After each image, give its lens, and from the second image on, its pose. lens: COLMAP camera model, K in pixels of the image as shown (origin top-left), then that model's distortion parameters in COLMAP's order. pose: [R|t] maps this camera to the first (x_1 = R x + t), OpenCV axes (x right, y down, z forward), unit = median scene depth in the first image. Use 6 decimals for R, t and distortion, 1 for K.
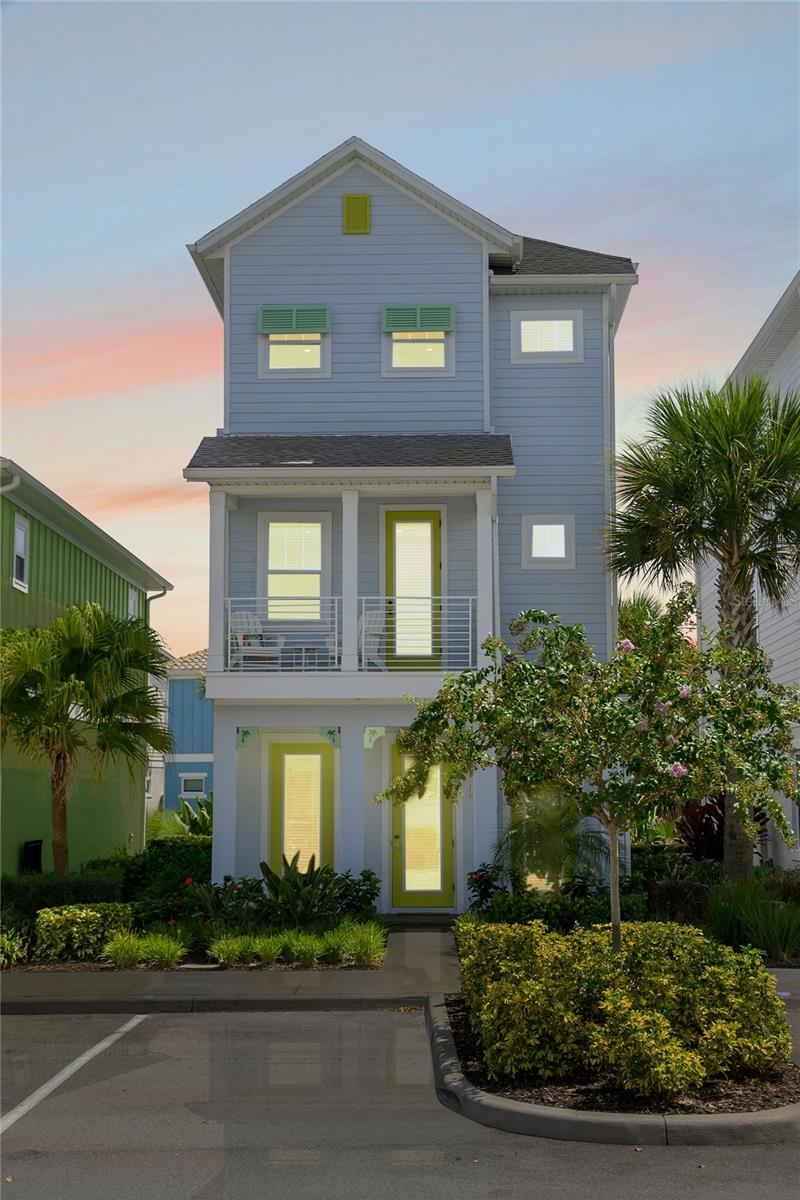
lens RADIAL K [[1568.5, 0, 400.0], [0, 1568.5, 600.0], [0, 0, 1]] dist [0.158247, 0.314392]
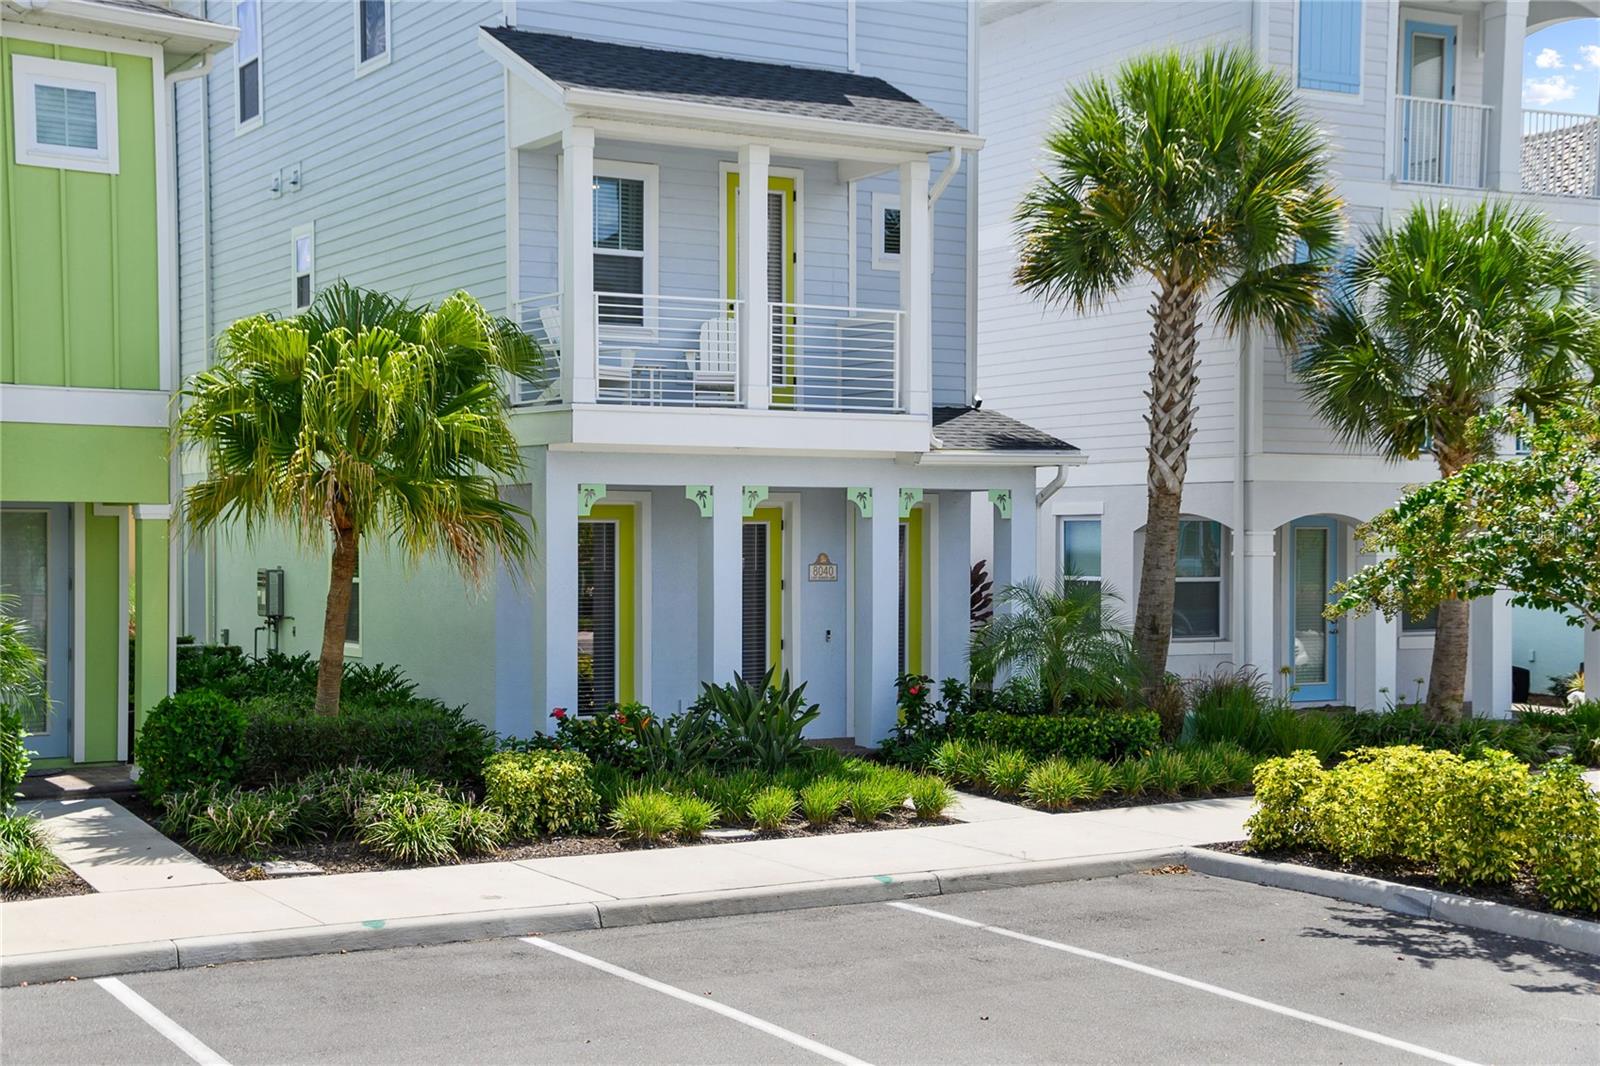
lens RADIAL K [[2223.7, 0, 800.0], [0, 2223.7, 533.0], [0, 0, 1]] dist [0.222159, 0.018980]
pose [[0.839985, 0.002078, 0.542606, -0.544622], [-0.064489, 0.993287, 0.096029, 0.003782], [-0.538764, -0.115655, 0.834480, 0.159588]]
